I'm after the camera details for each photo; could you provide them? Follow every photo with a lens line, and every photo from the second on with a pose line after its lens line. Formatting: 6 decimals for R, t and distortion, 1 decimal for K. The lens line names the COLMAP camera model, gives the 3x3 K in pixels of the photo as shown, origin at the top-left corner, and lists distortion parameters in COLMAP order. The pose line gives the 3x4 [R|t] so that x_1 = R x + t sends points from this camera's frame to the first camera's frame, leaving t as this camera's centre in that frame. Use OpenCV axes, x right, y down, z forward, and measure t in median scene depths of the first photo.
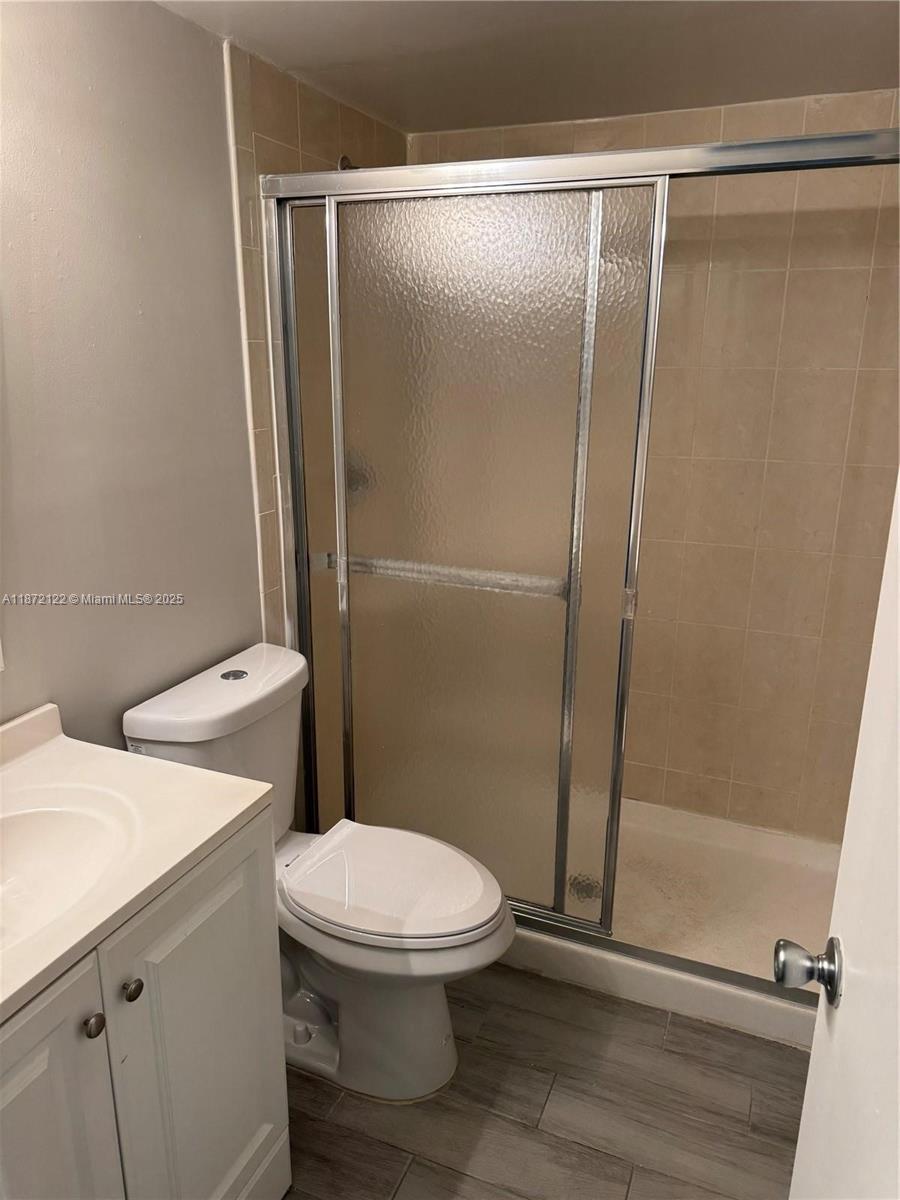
lens RADIAL K [[848.6, 0, 449.8], [0, 848.6, 599.3], [0, 0, 1]] dist [0.053752, -0.082363]
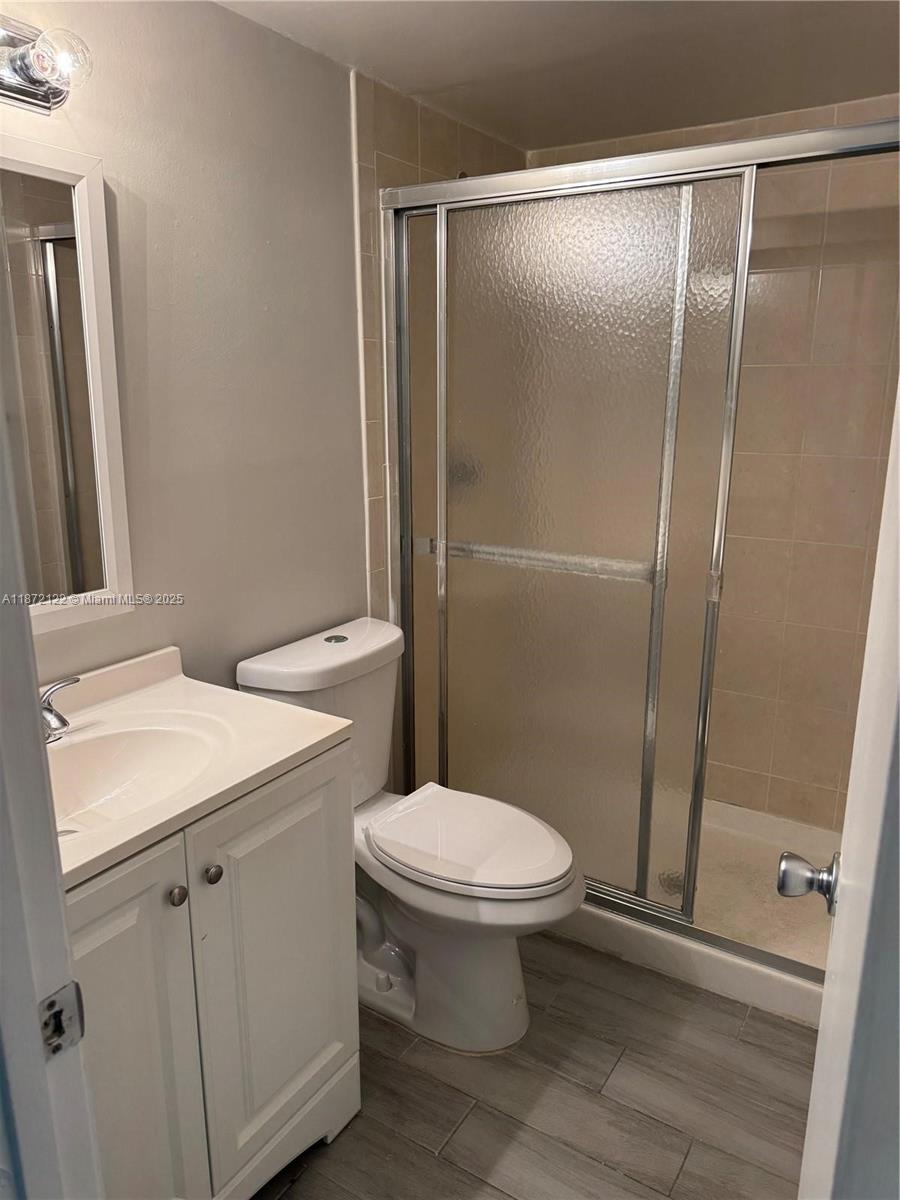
lens RADIAL K [[848.6, 0, 447.1], [0, 848.6, 601.7], [0, 0, 1]] dist [0.053752, -0.082363]
pose [[0.984855, 0.034776, -0.169855, 0.072268], [-0.040642, 0.998687, -0.031183, 0.069369], [0.168547, 0.037614, 0.984976, -0.054408]]
